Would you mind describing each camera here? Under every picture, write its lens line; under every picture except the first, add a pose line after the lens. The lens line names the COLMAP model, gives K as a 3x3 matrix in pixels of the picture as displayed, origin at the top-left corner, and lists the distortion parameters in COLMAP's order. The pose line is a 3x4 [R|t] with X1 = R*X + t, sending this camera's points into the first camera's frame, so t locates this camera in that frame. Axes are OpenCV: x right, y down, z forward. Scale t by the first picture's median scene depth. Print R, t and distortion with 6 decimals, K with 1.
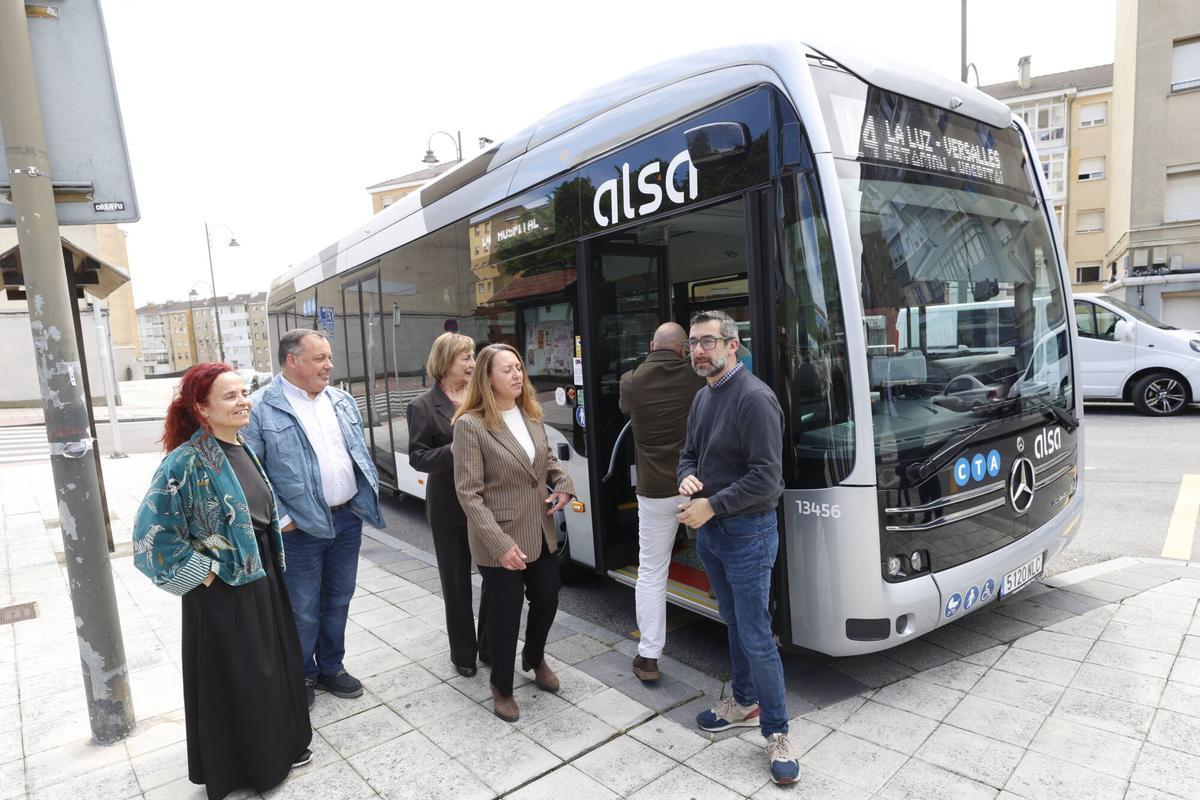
lens RADIAL K [[656.6, 0, 605.8], [0, 656.6, 401.4], [0, 0, 1]] dist [-0.003221, 0.000301]
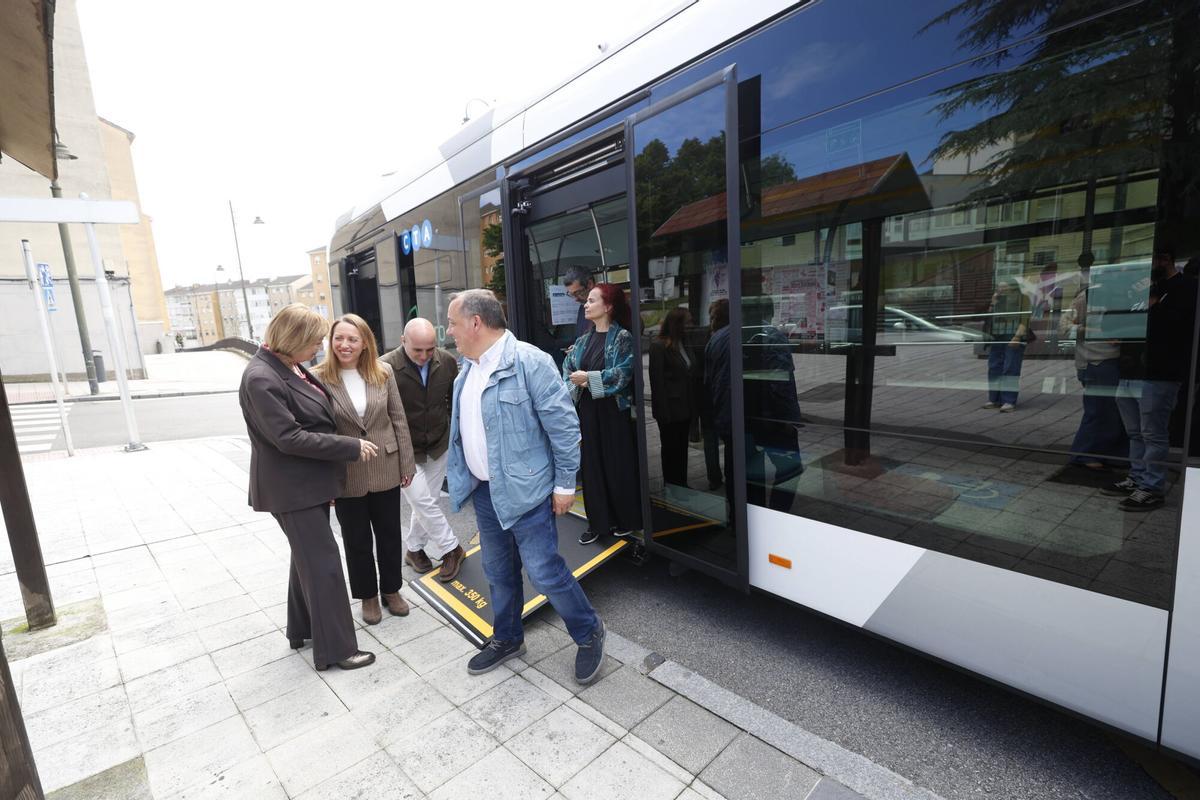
lens RADIAL K [[534.3, 0, 603.2], [0, 534.3, 397.3], [0, 0, 1]] dist [-0.001665, 0.000053]
pose [[0.998161, -0.005034, 0.060407, -0.717516], [0.002122, 0.998836, 0.048183, -0.019224], [-0.060579, -0.047966, 0.997010, 1.068777]]
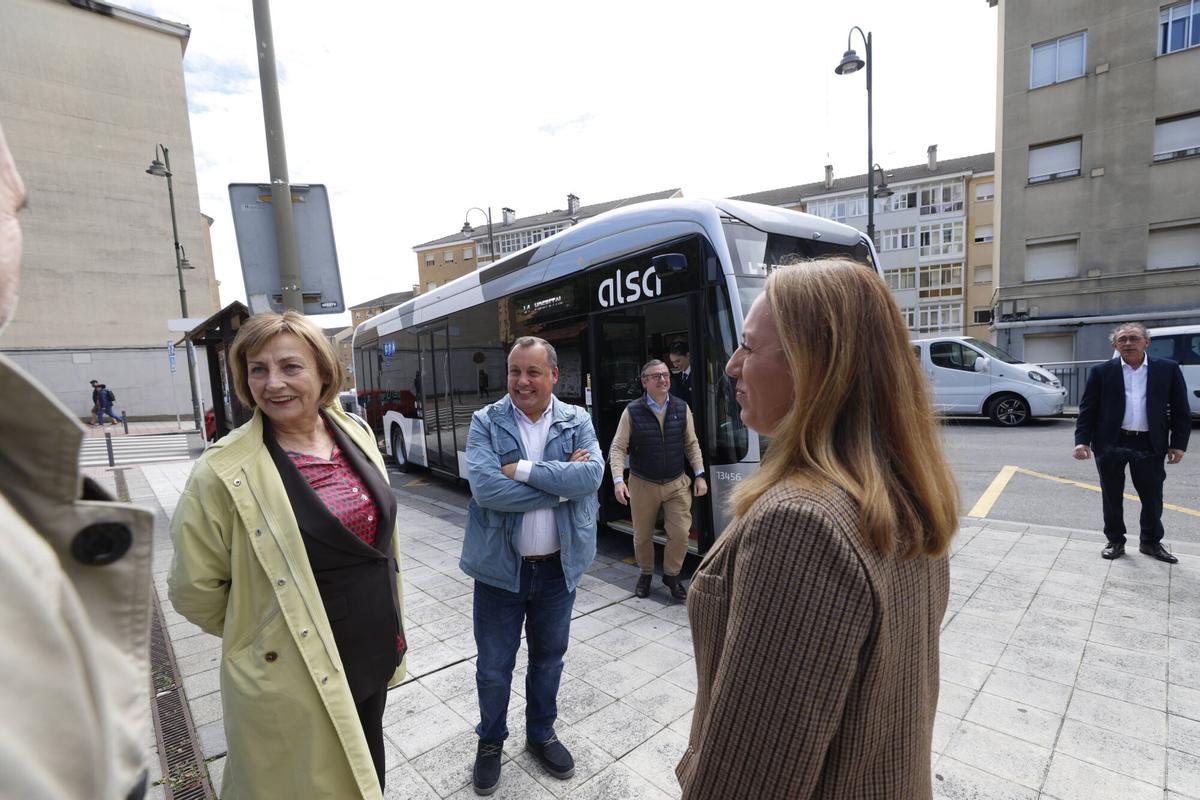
lens RADIAL K [[535.6, 0, 600.8], [0, 535.6, 407.4], [0, 0, 1]] dist [0.000601, -0.000524]
pose [[0.999997, 0.000421, -0.002402, -0.009742], [-0.000464, 0.999839, -0.017913, 0.005612], [0.002394, 0.017914, 0.999837, -0.307700]]
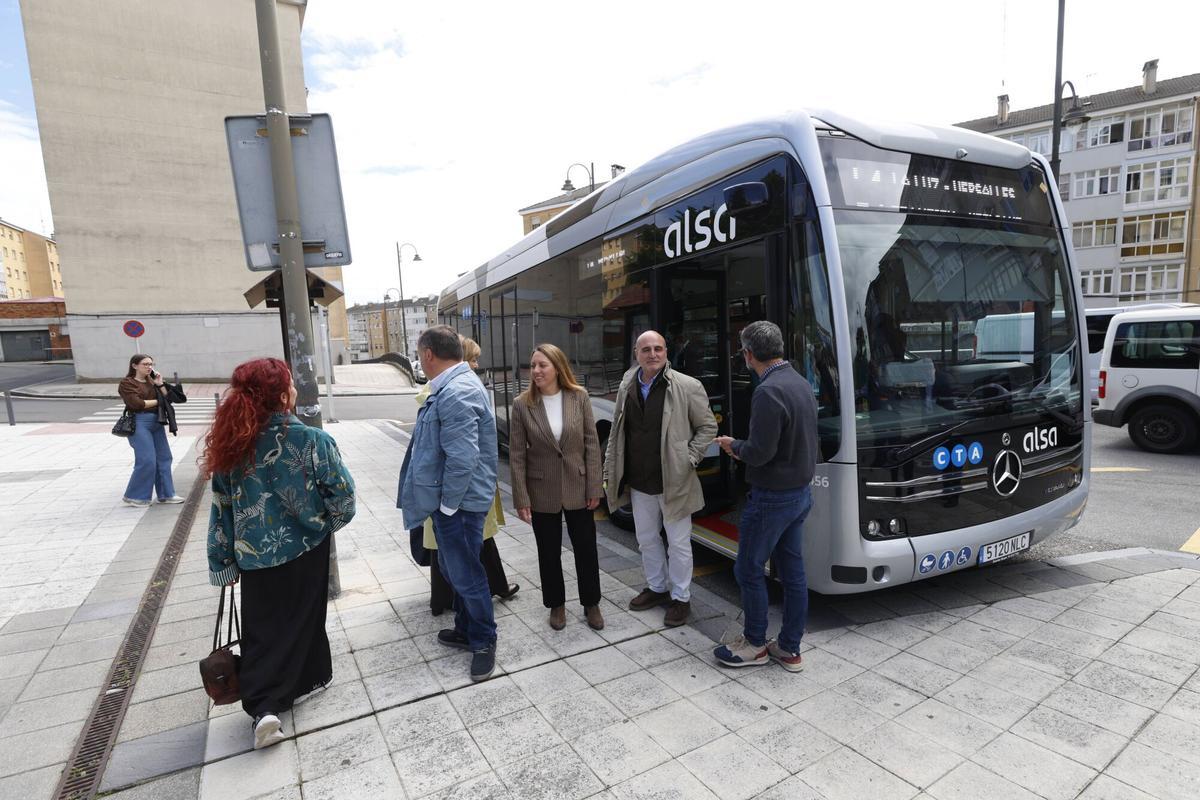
lens RADIAL K [[572.1, 0, 606.4], [0, 572.1, 399.2], [0, 0, 1]] dist [-0.004657, 0.000567]
pose [[0.981075, 0.035148, -0.190412, 0.094256], [-0.032512, 0.999328, 0.016951, -0.001235], [0.190880, -0.010439, 0.981558, -0.136095]]
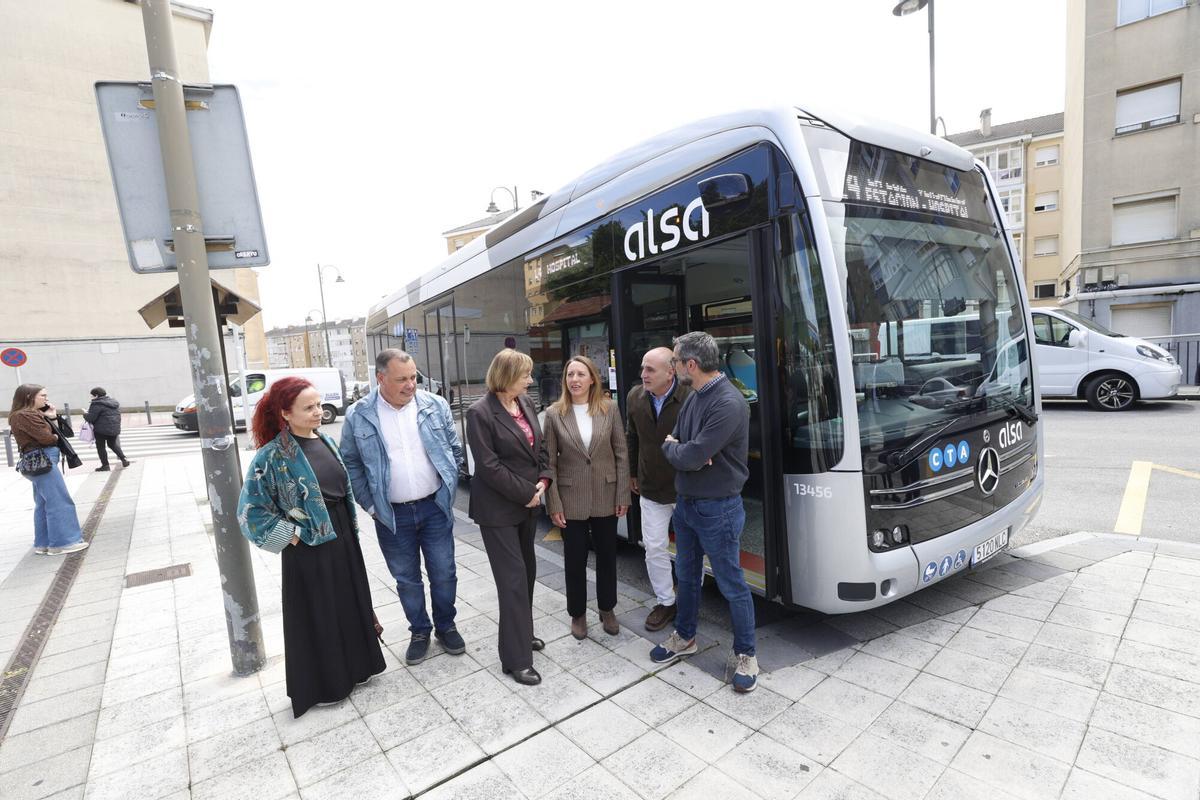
lens RADIAL K [[536.0, 0, 606.1], [0, 536.0, 395.1], [0, 0, 1]] dist [-0.001408, -0.000168]
pose [[0.998476, -0.008785, -0.054483, -0.000177], [0.008047, 0.999873, -0.013765, -0.000706], [0.054597, 0.013306, 0.998420, -0.003555]]
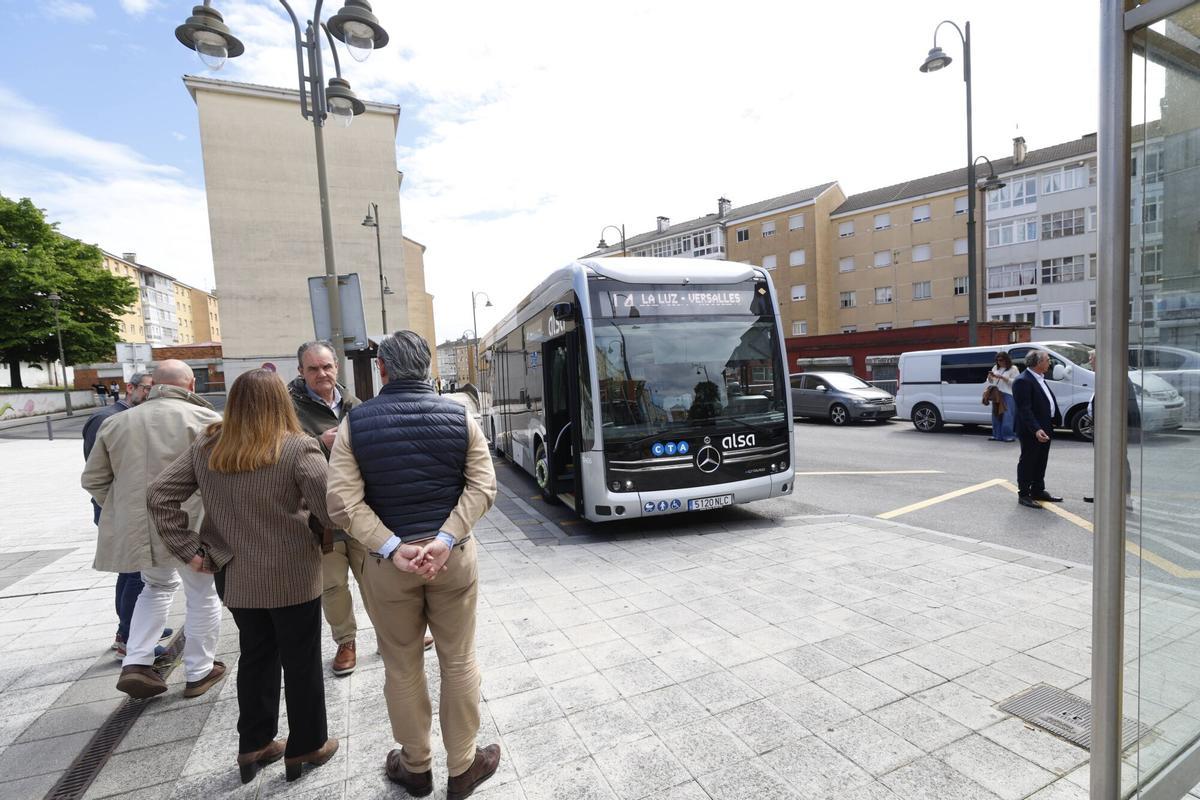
lens RADIAL K [[534.3, 0, 603.2], [0, 534.3, 397.3], [0, 0, 1]] dist [-0.001665, 0.000053]
pose [[0.947323, 0.019592, -0.319679, 0.726888], [-0.030328, 0.999130, -0.028640, -0.011968], [0.318840, 0.036827, 0.947093, -0.635402]]
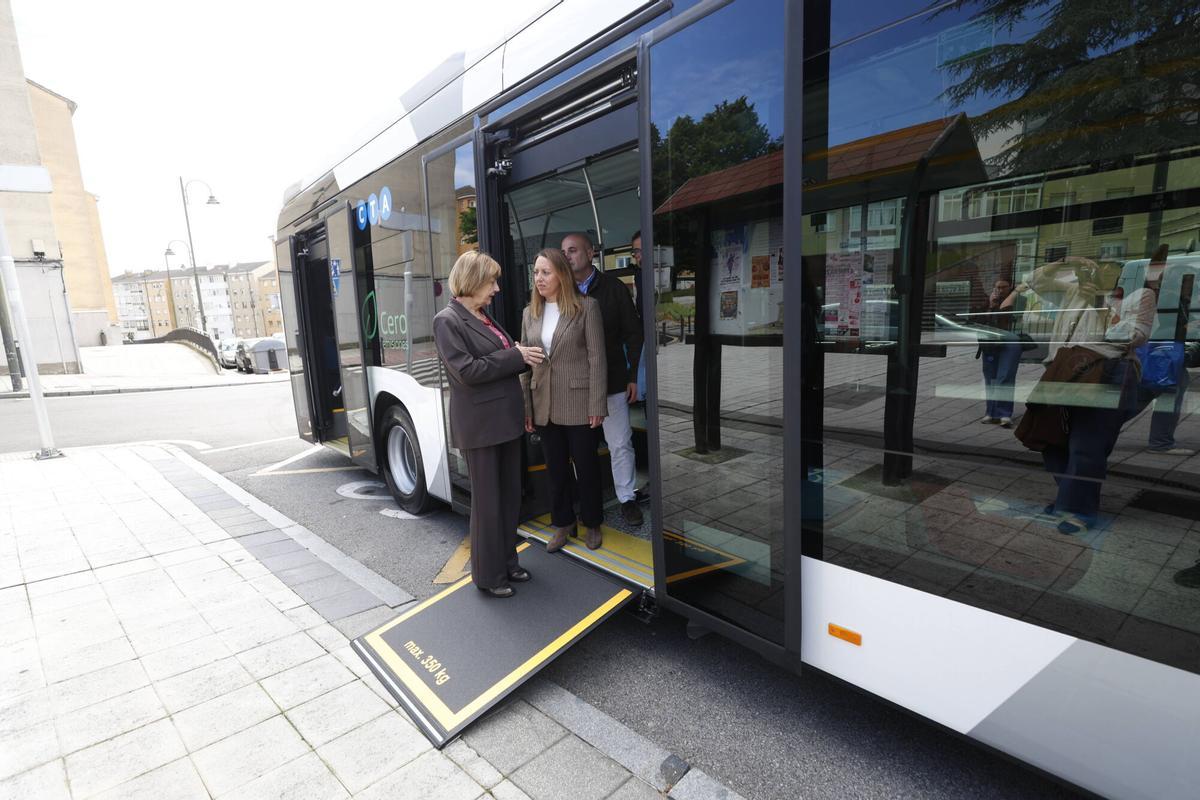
lens RADIAL K [[566.2, 0, 600.0], [0, 566.2, 400.0], [0, 0, 1]] dist [-0.000667, -0.000231]
pose [[0.996668, 0.002627, 0.081525, -0.726265], [-0.007057, 0.998511, 0.054100, -0.024275], [-0.081261, -0.054495, 0.995202, 1.211271]]
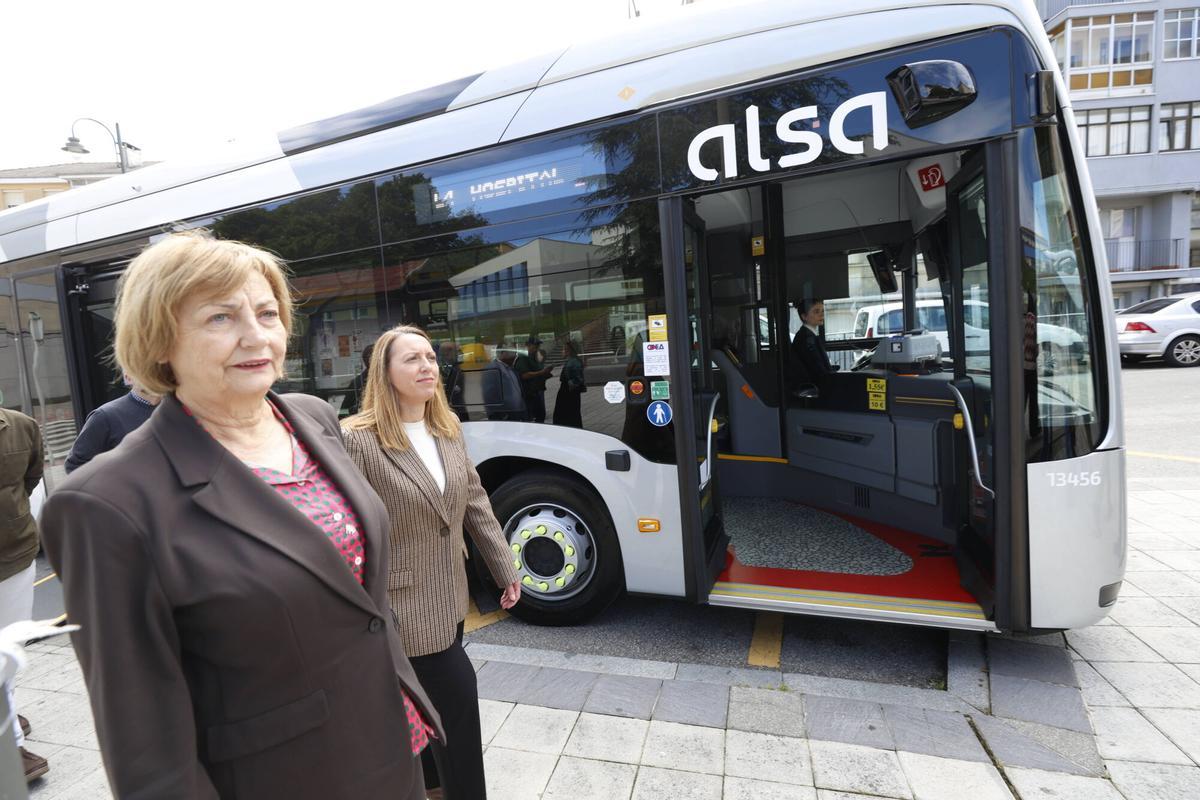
lens RADIAL K [[528.7, 0, 597.5], [0, 528.7, 388.7], [0, 0, 1]] dist [0.001154, 0.000251]
pose [[0.846591, -0.053533, 0.529545, -0.473489], [0.071877, 0.997314, -0.014089, -0.004526], [-0.527368, 0.049989, 0.848165, 0.500256]]
